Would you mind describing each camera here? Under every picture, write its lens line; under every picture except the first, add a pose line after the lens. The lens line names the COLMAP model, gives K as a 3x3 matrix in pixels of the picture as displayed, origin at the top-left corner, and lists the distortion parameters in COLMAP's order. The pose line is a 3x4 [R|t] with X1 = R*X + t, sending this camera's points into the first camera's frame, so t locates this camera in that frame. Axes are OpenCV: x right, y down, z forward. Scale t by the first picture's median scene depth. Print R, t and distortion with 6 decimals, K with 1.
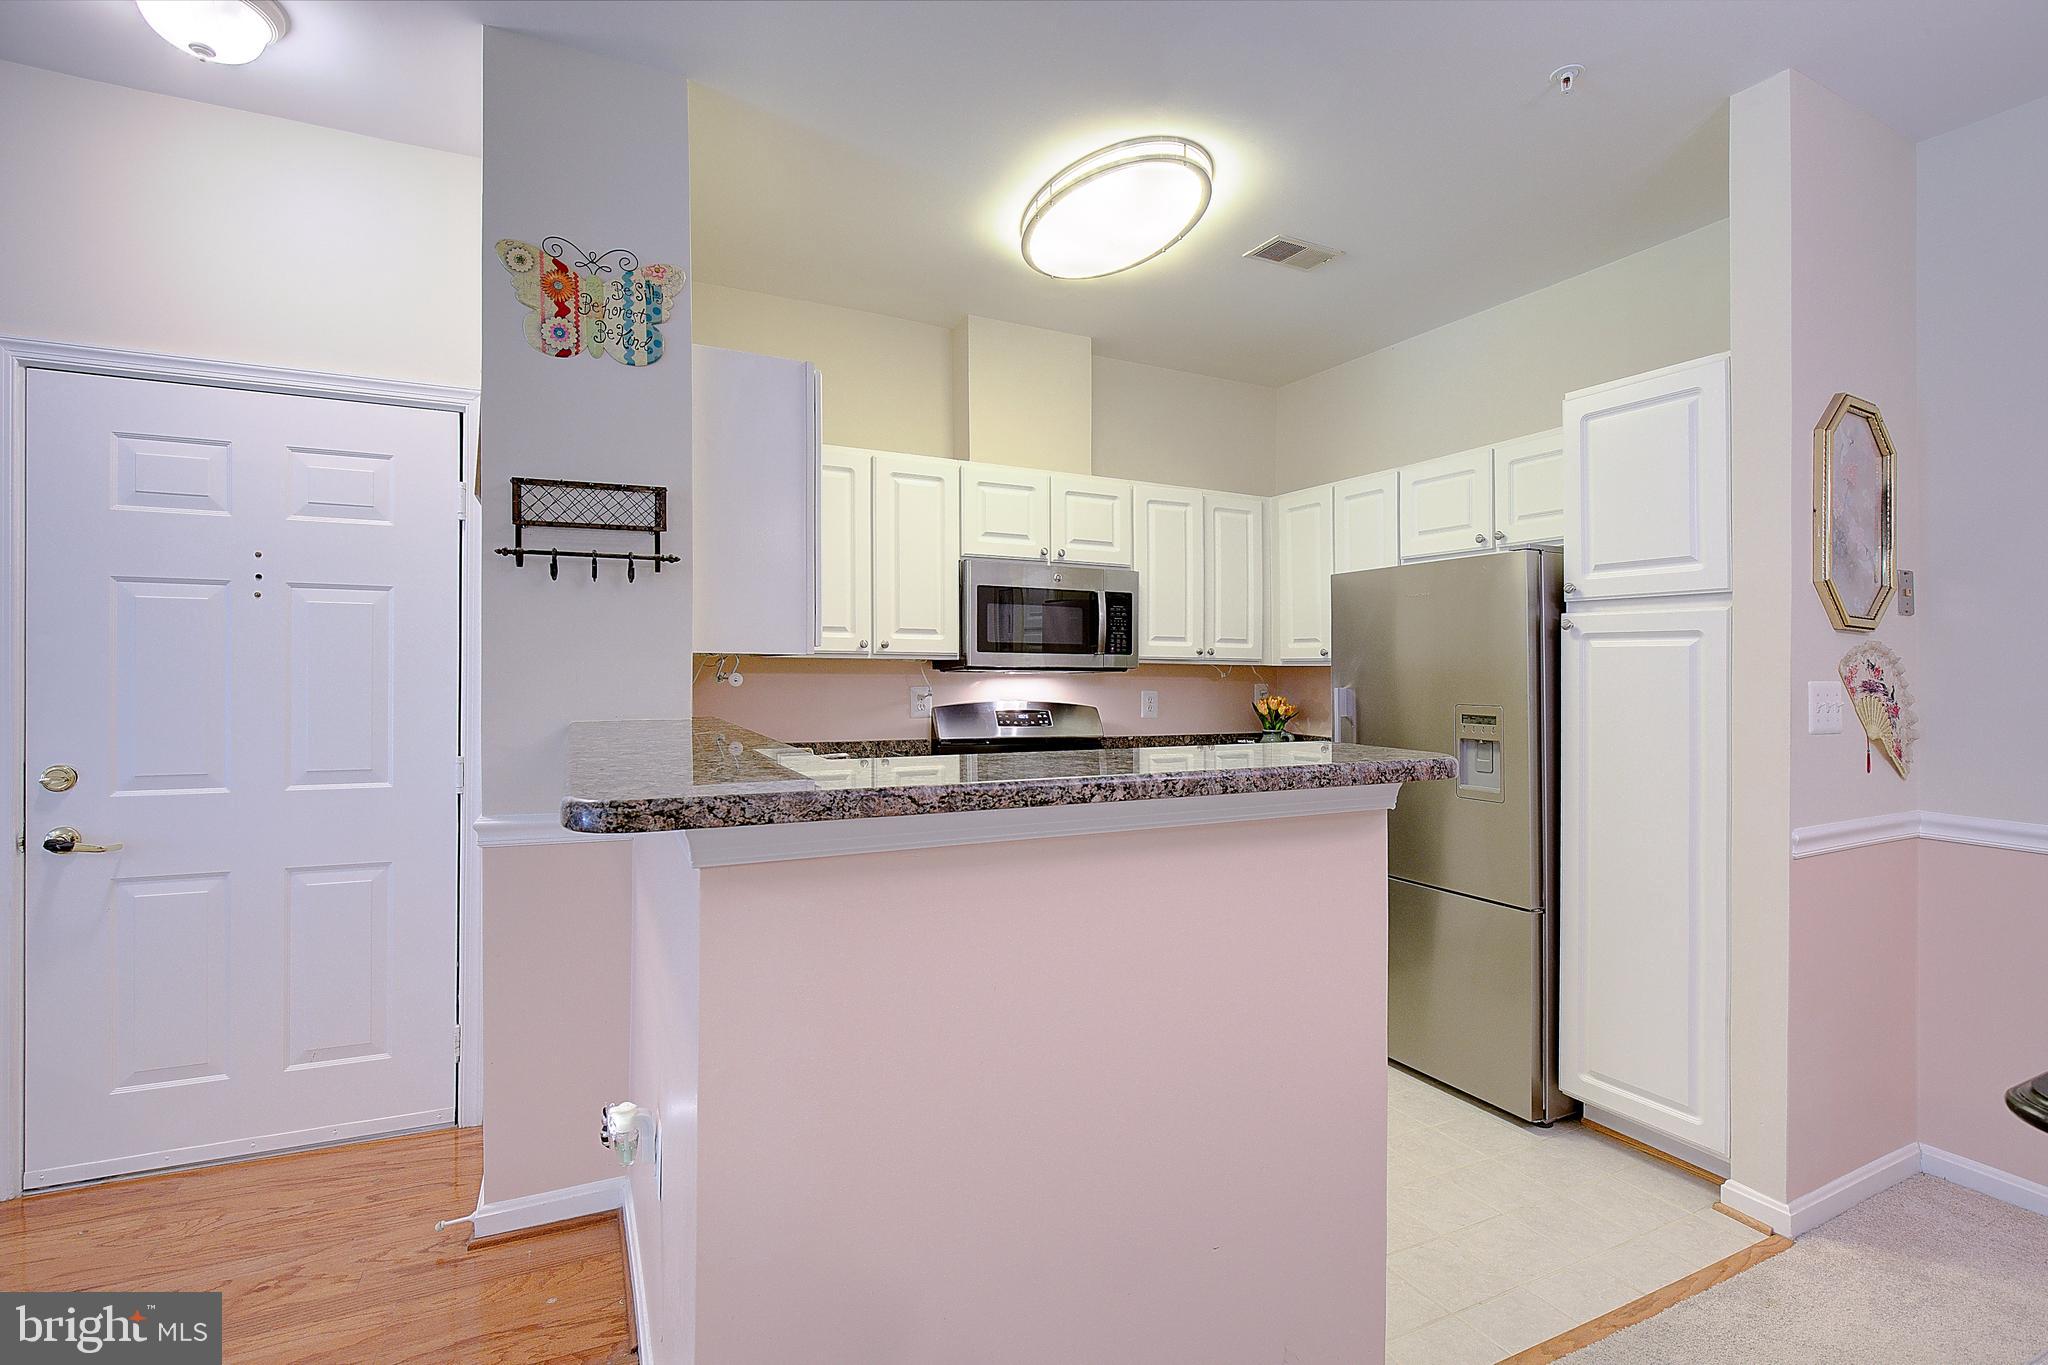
lens RADIAL K [[946.3, 0, 1075.3], [0, 946.3, 665.6], [0, 0, 1]] dist [-0.031891, 0.003745]
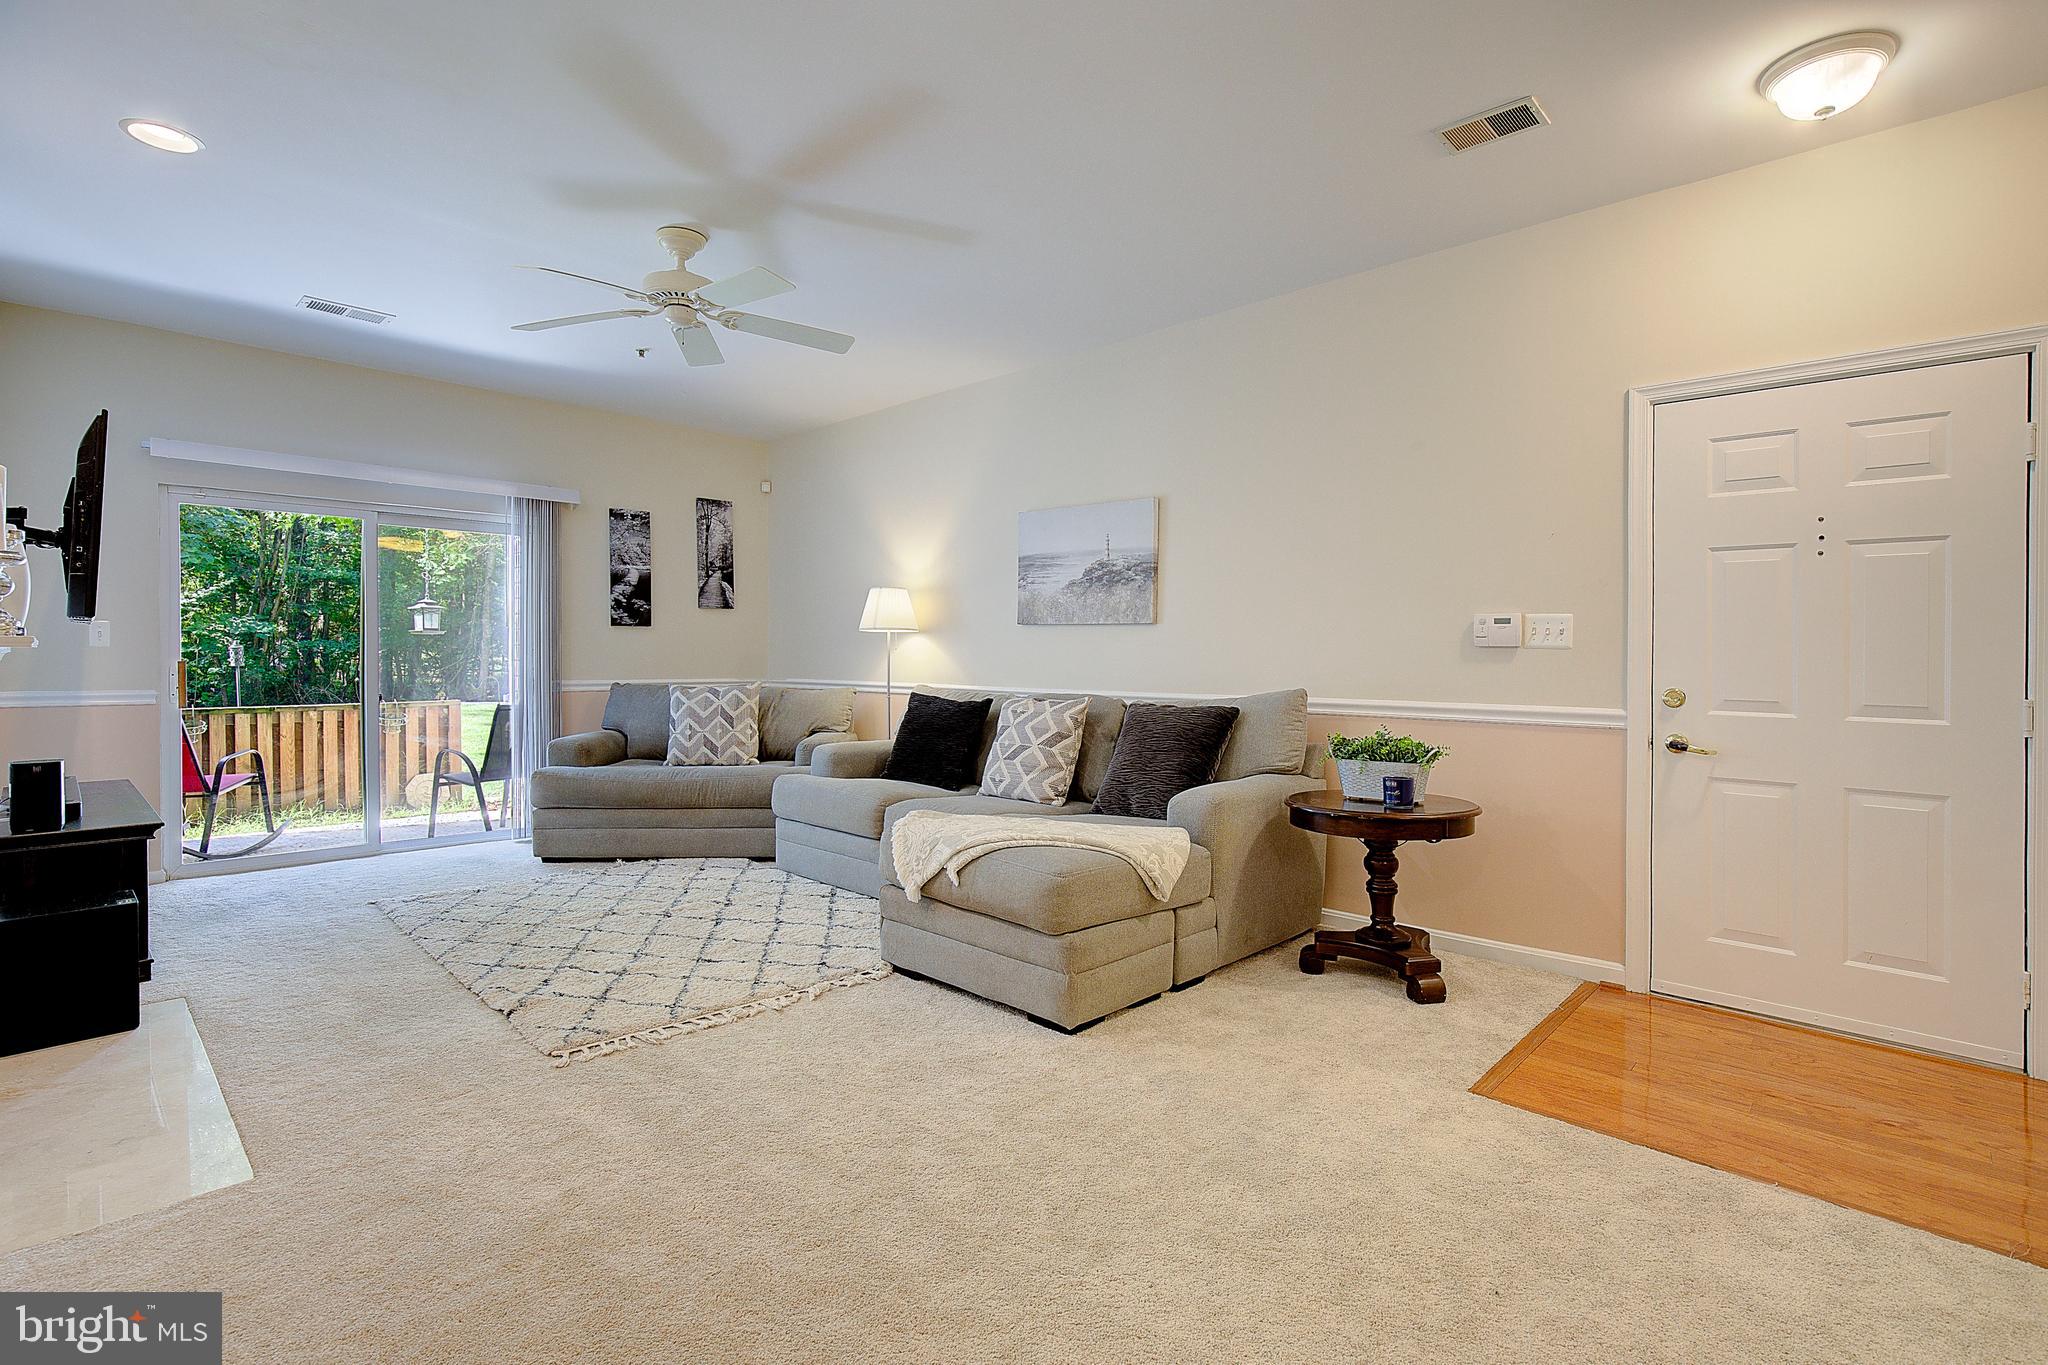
lens RADIAL K [[946.3, 0, 1022.2], [0, 946.3, 648.2], [0, 0, 1]] dist [-0.031891, 0.003745]
pose [[0.325314, -0.015666, -0.945476, -0.098936], [-0.005875, 0.999810, -0.018588, 0.074363], [0.945588, 0.011602, 0.325160, -0.354966]]
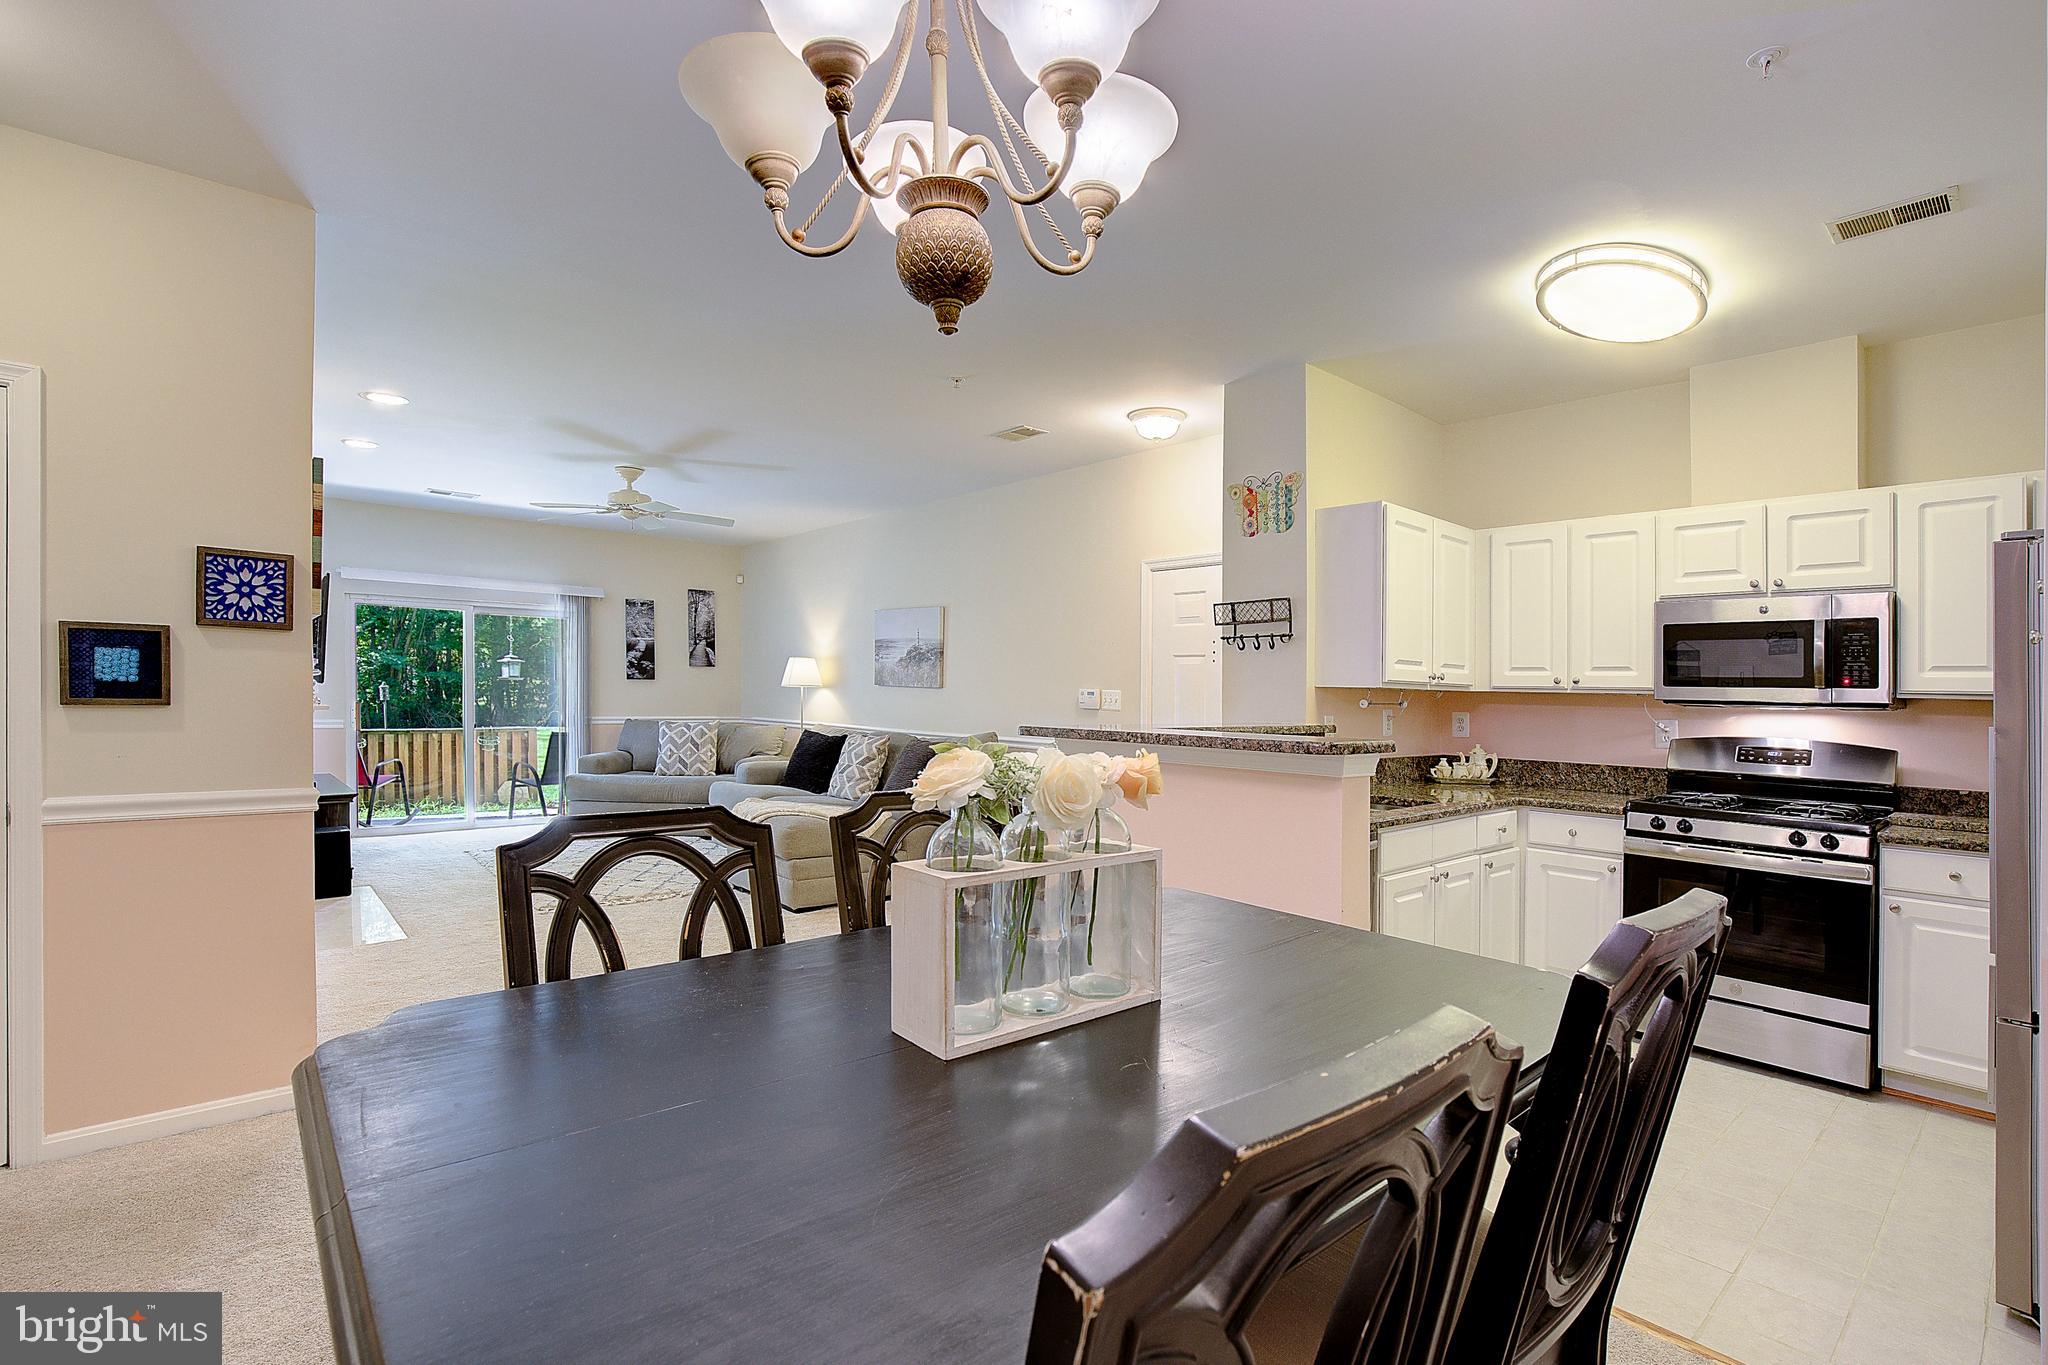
lens RADIAL K [[946.3, 0, 1031.9], [0, 946.3, 656.9], [0, 0, 1]] dist [-0.031891, 0.003745]
pose [[0.242048, -0.037727, -0.969530, 1.094131], [-0.018427, 0.998885, -0.043470, 0.015780], [0.970089, 0.028387, 0.241083, 0.069337]]
